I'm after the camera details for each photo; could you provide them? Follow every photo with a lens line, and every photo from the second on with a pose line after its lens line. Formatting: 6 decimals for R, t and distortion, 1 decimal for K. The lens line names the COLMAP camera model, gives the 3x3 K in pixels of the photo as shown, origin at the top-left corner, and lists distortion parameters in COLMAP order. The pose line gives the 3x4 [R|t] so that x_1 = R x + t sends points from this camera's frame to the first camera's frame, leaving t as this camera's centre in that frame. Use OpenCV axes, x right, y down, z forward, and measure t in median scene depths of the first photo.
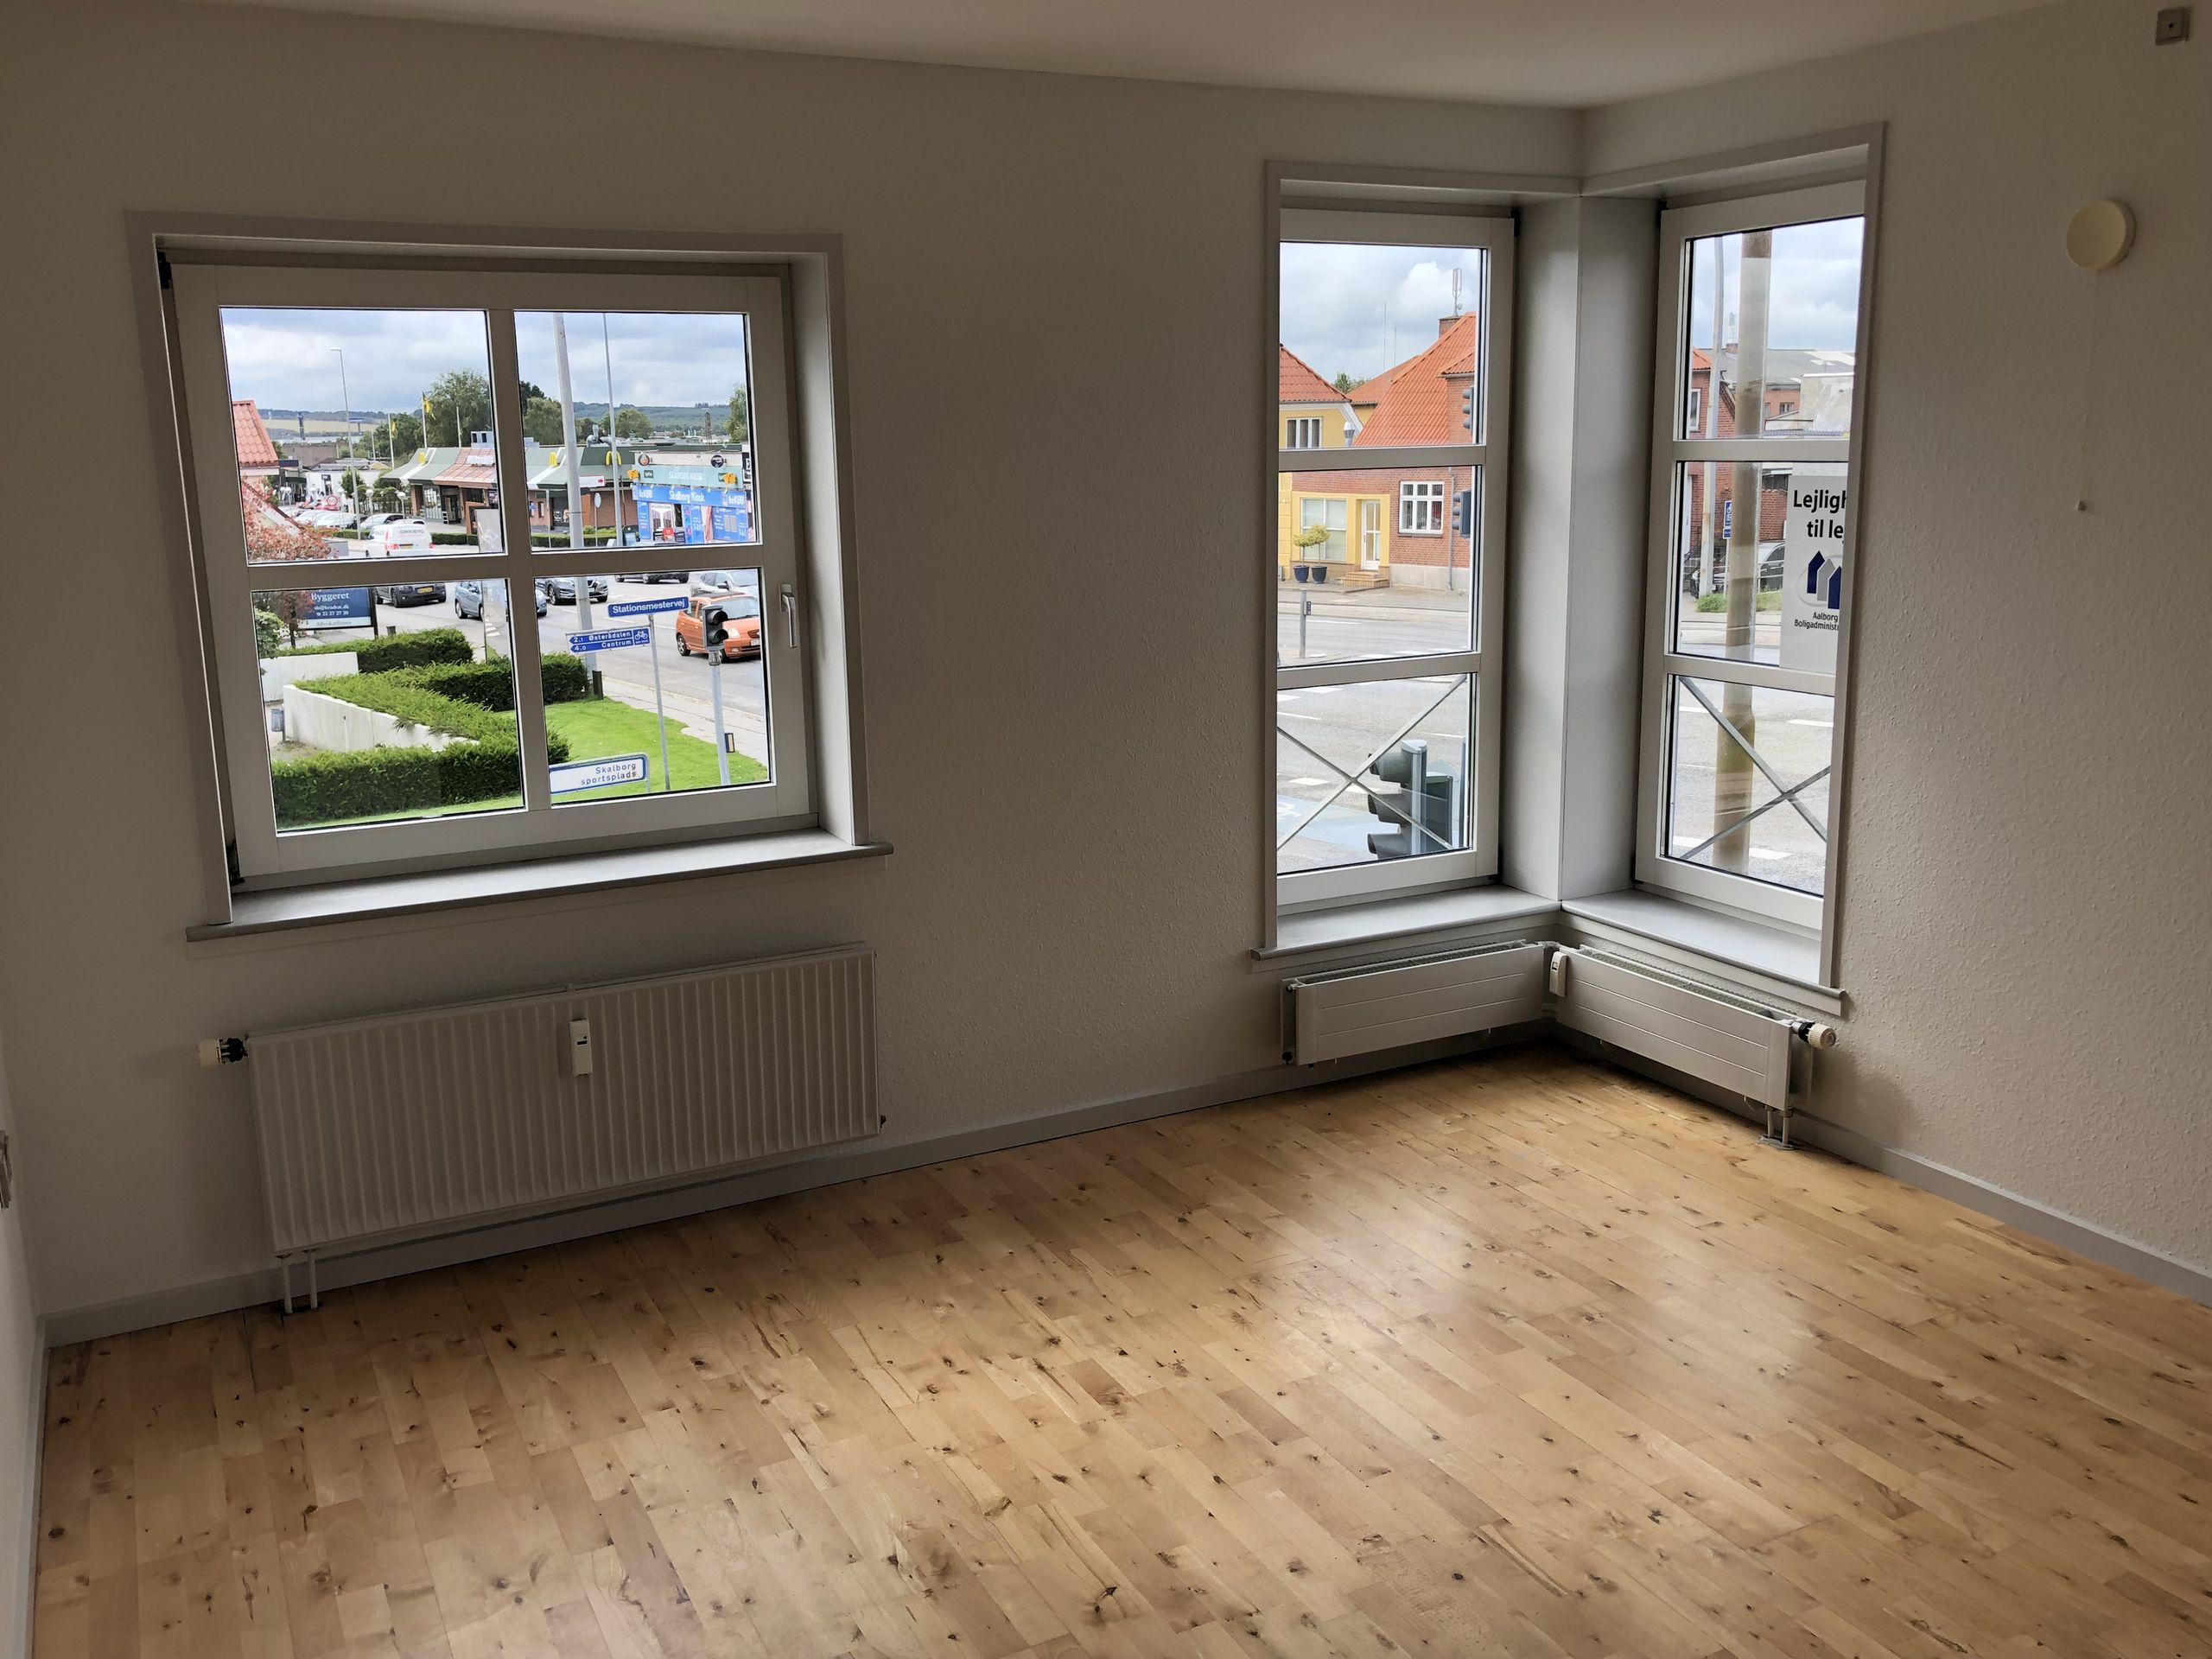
lens RADIAL K [[1867.1, 0, 1130.1], [0, 1867.1, 804.2], [0, 0, 1]] dist [0.041107, -0.042133]
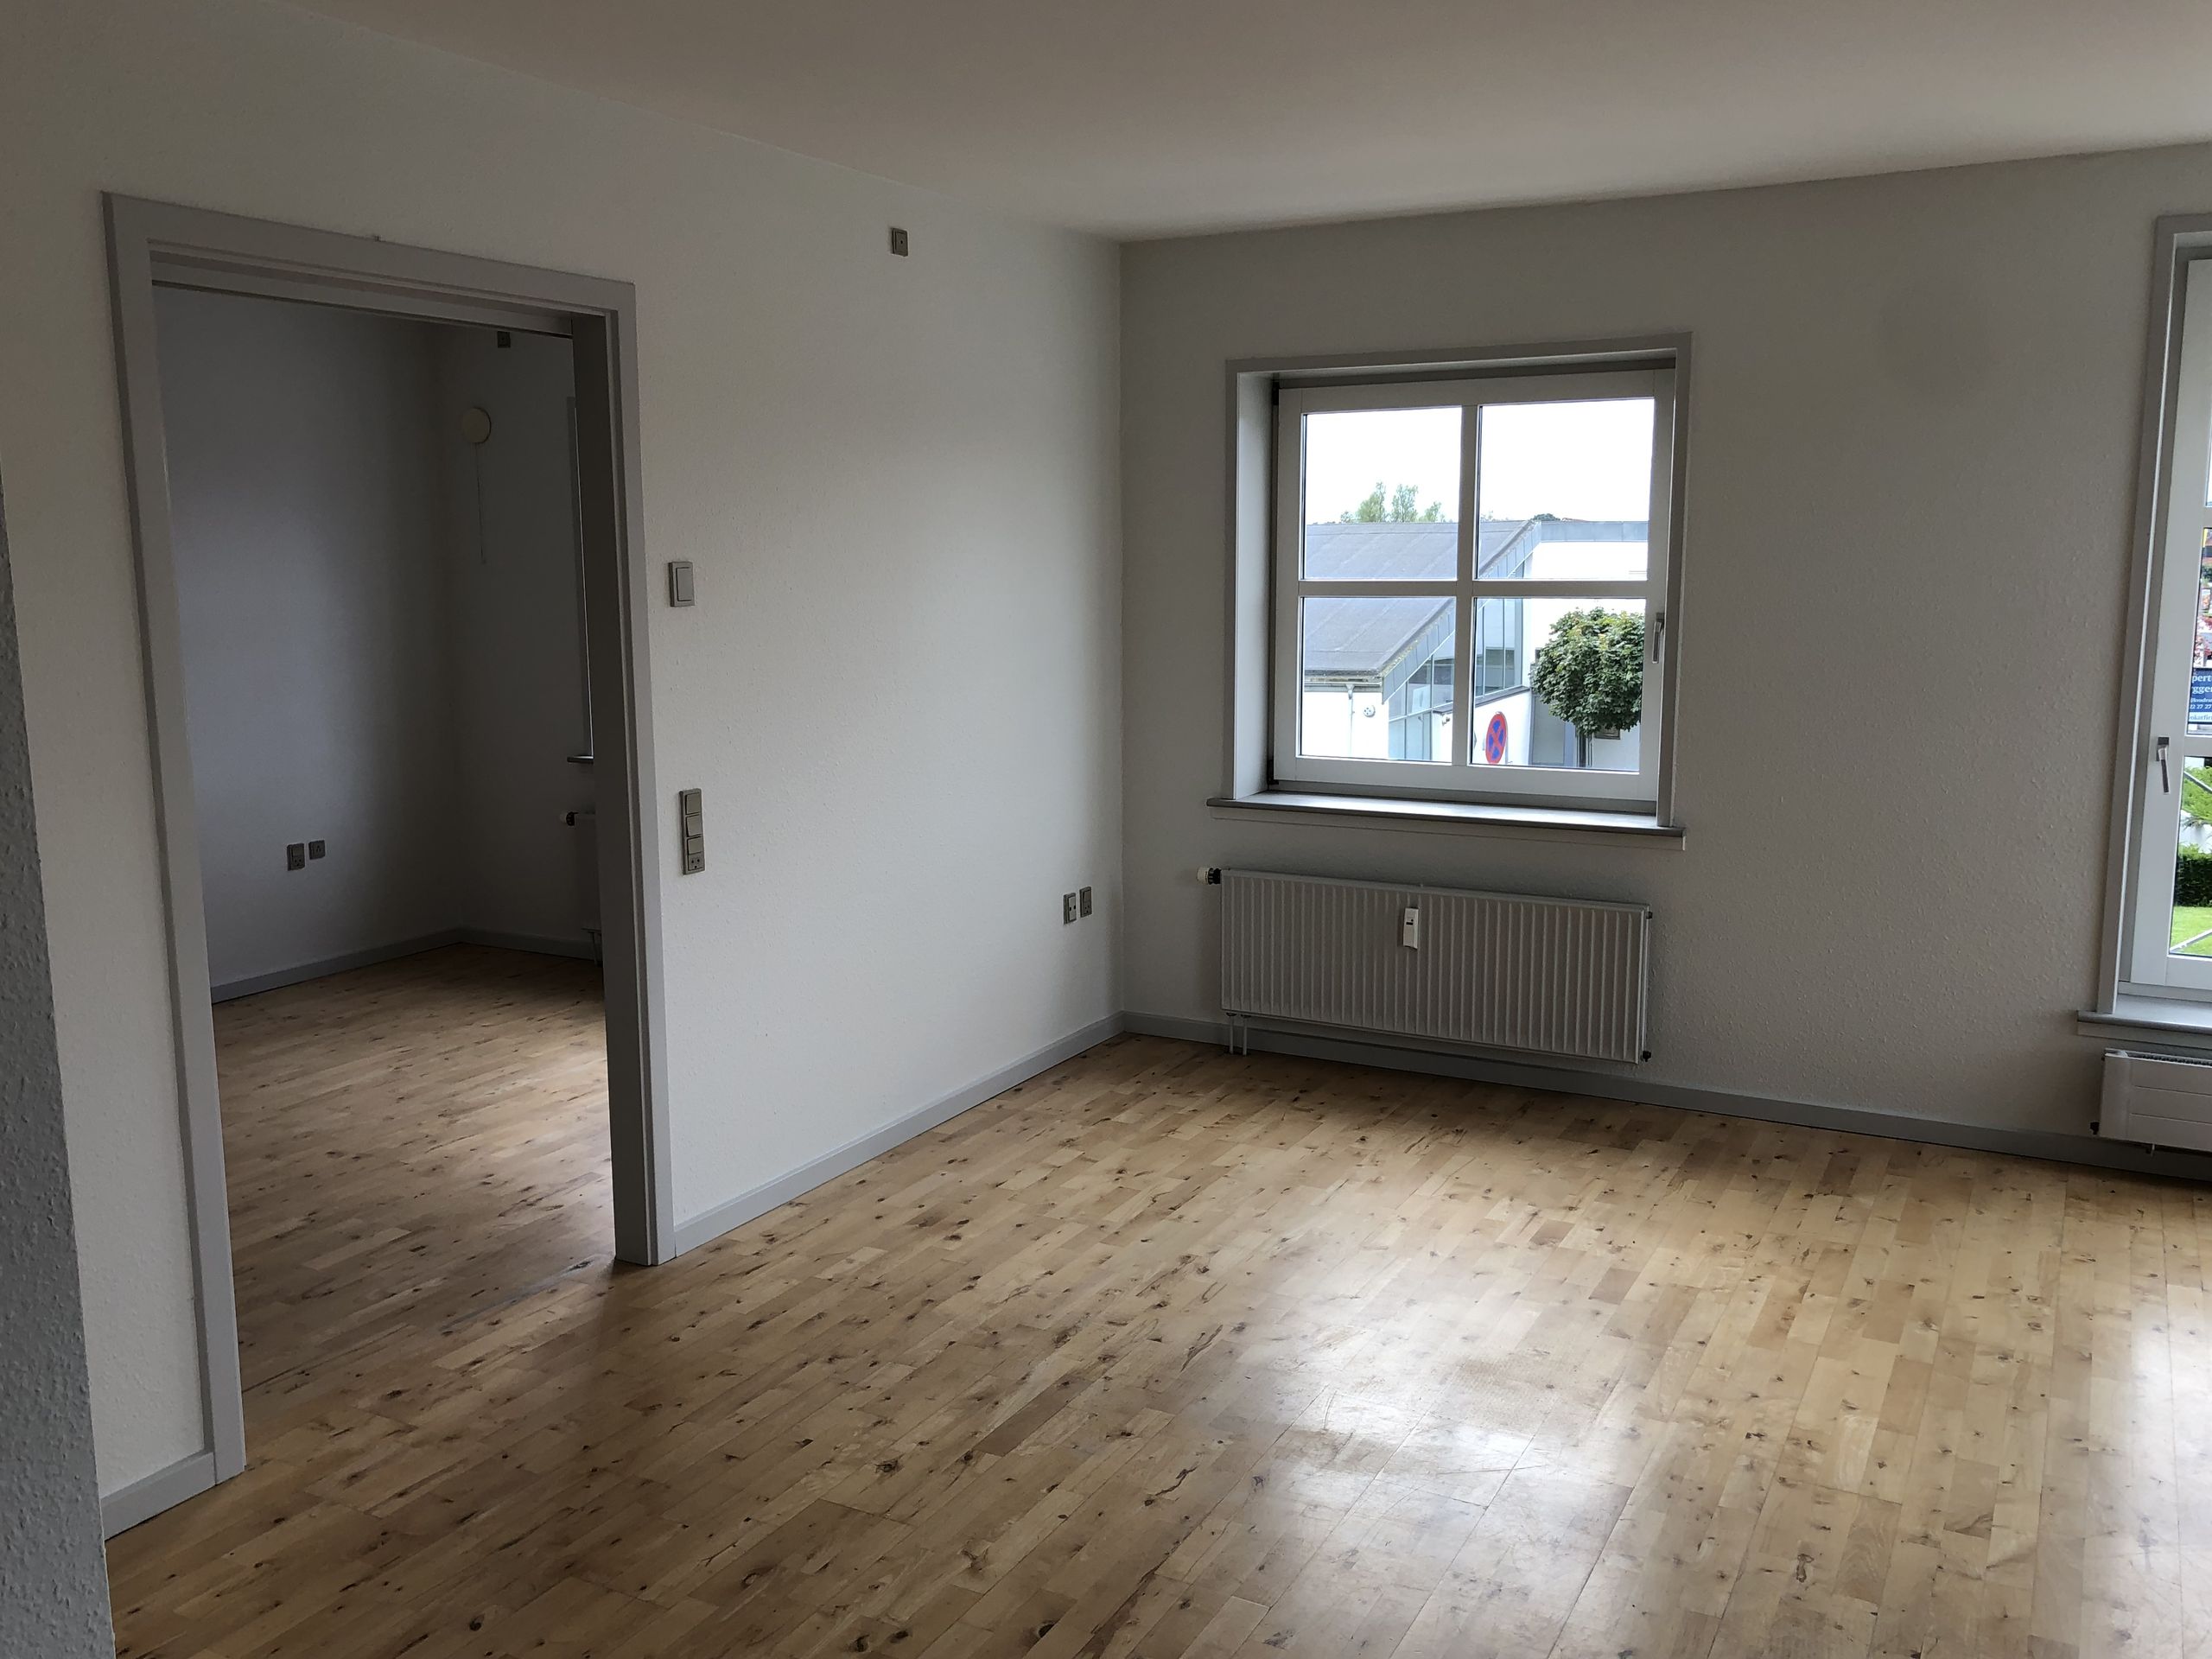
lens RADIAL K [[1867.1, 0, 1087.7], [0, 1867.1, 812.1], [0, 0, 1]] dist [0.041107, -0.042133]
pose [[0.557371, 0.134098, -0.819363, 0.687866], [-0.169248, 0.984500, 0.045993, 0.021510], [0.812830, 0.113040, 0.571428, -0.004066]]
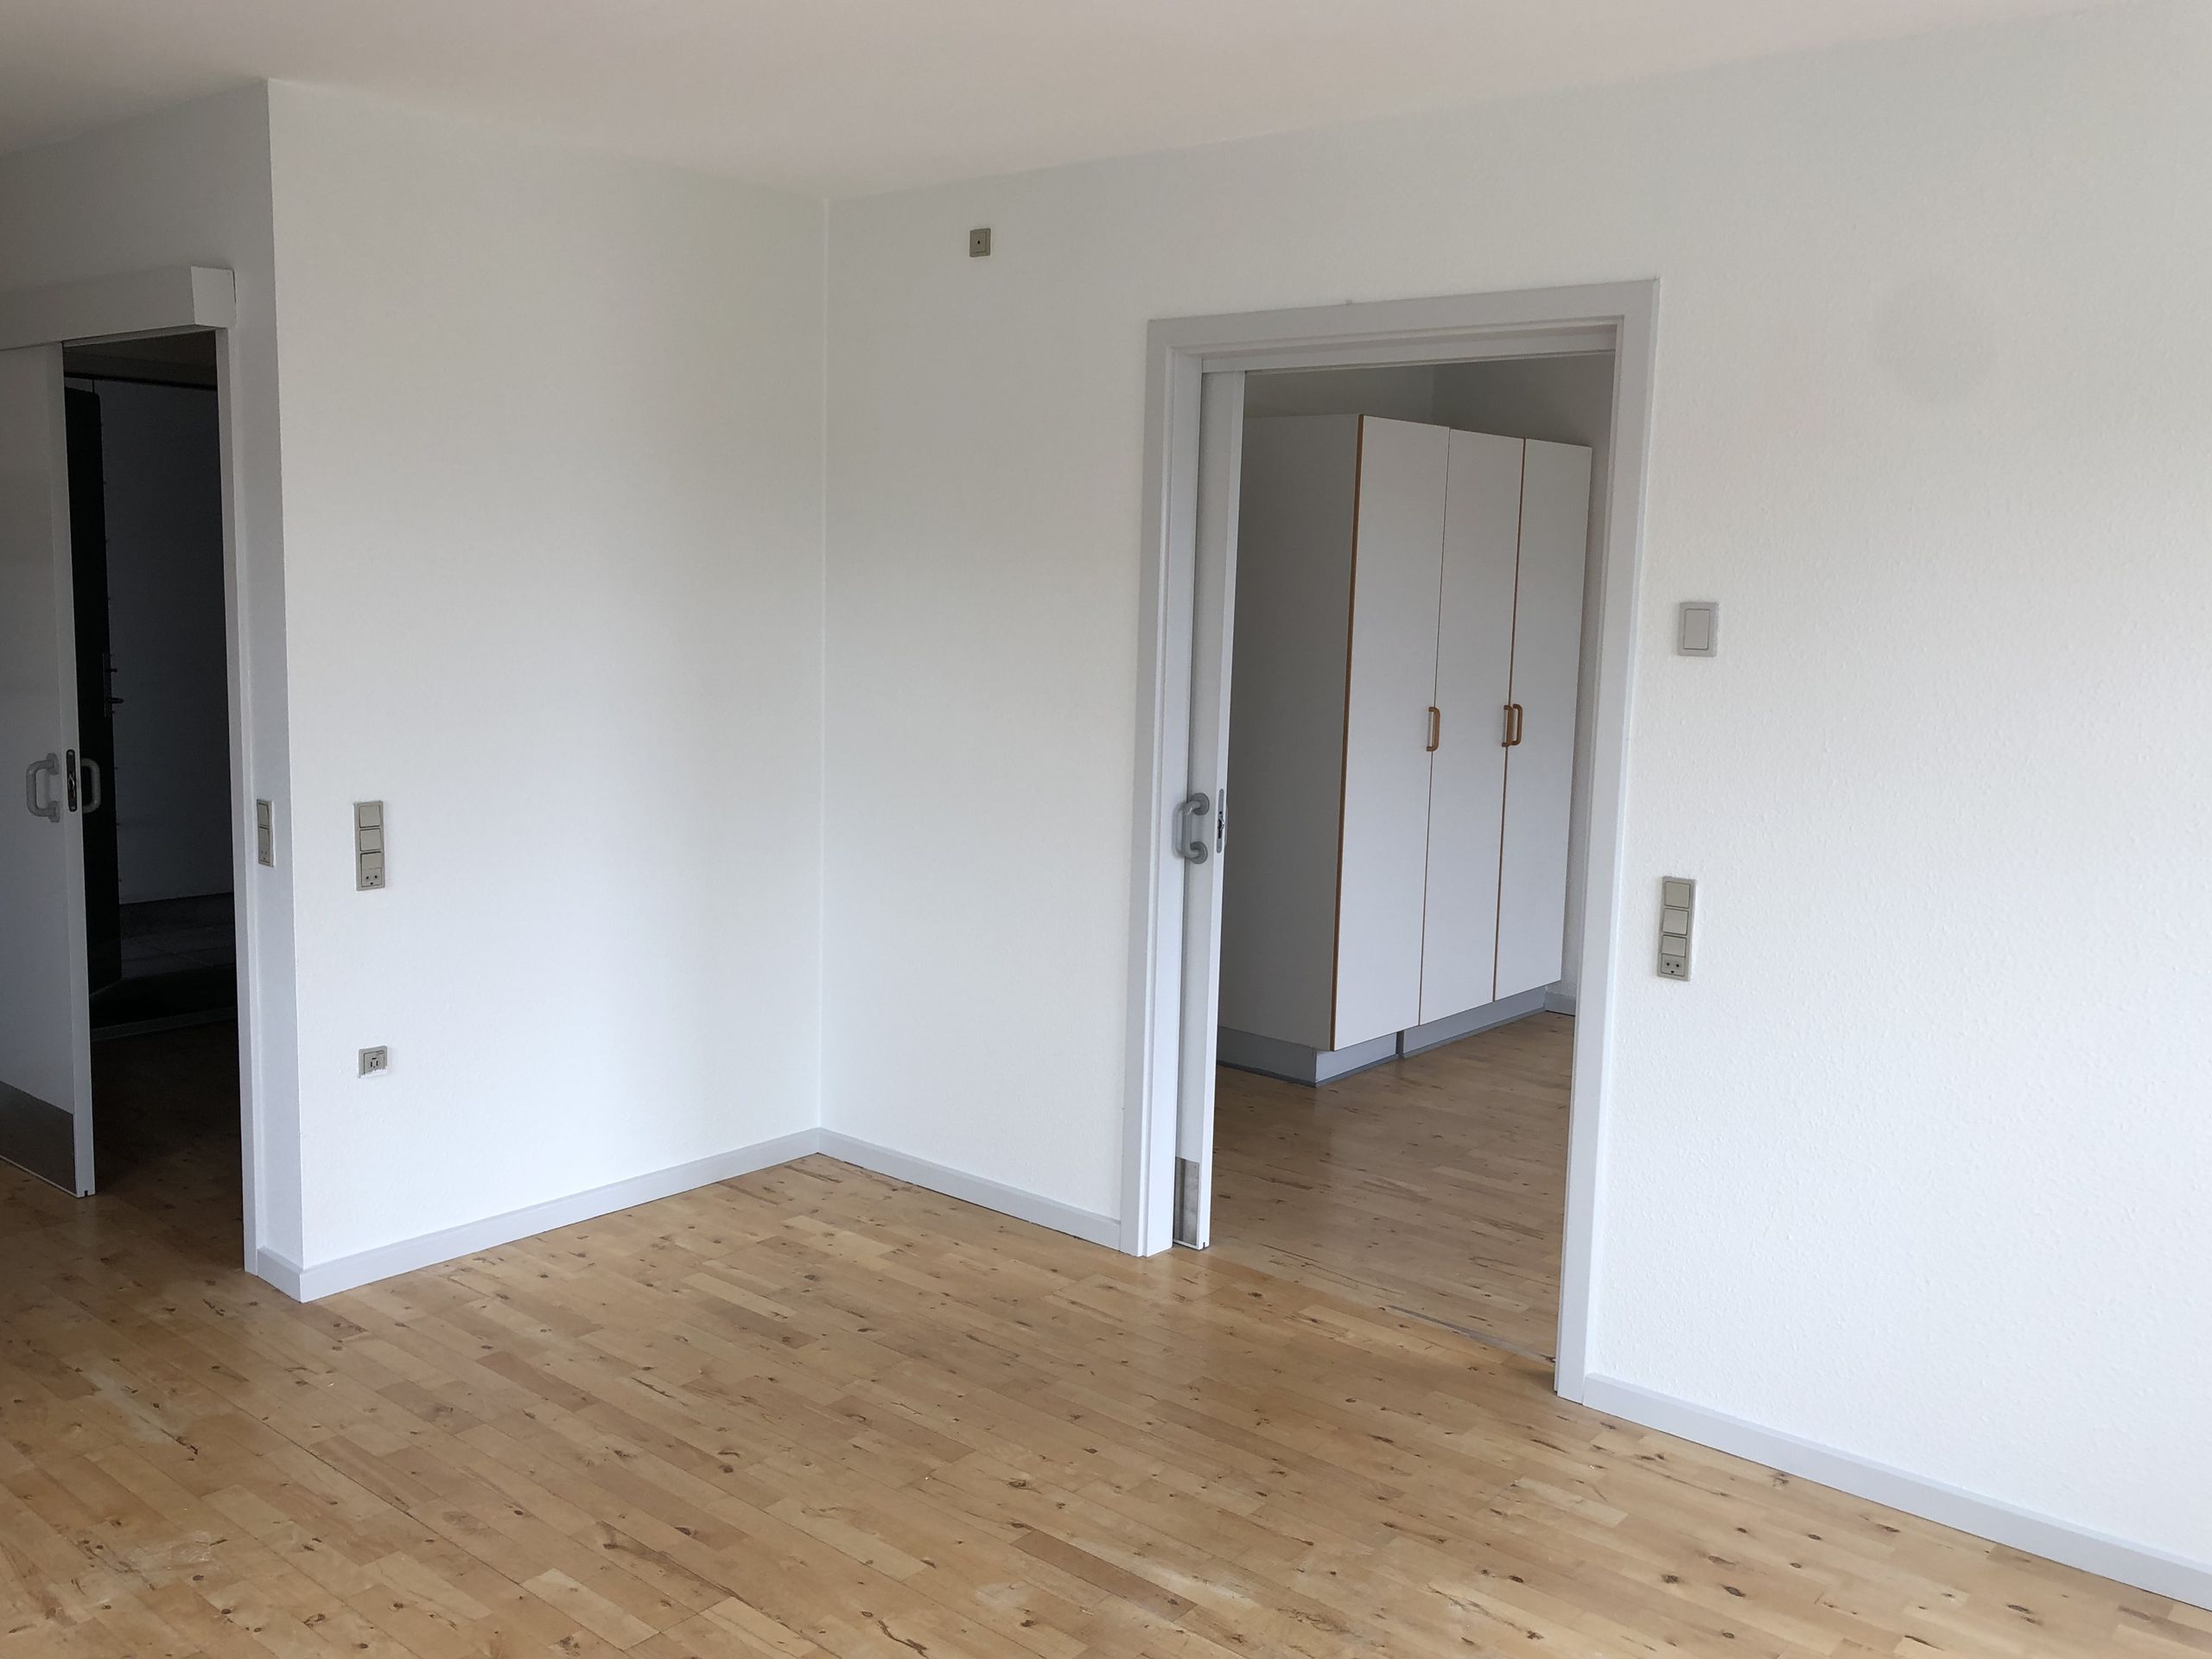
lens RADIAL K [[1867.1, 0, 1117.8], [0, 1867.1, 796.9], [0, 0, 1]] dist [0.041107, -0.042133]
pose [[-0.919887, 0.037491, -0.390386, 0.281987], [-0.089858, 0.948791, 0.302856, -0.175605], [0.381749, 0.313673, -0.869412, 1.038464]]
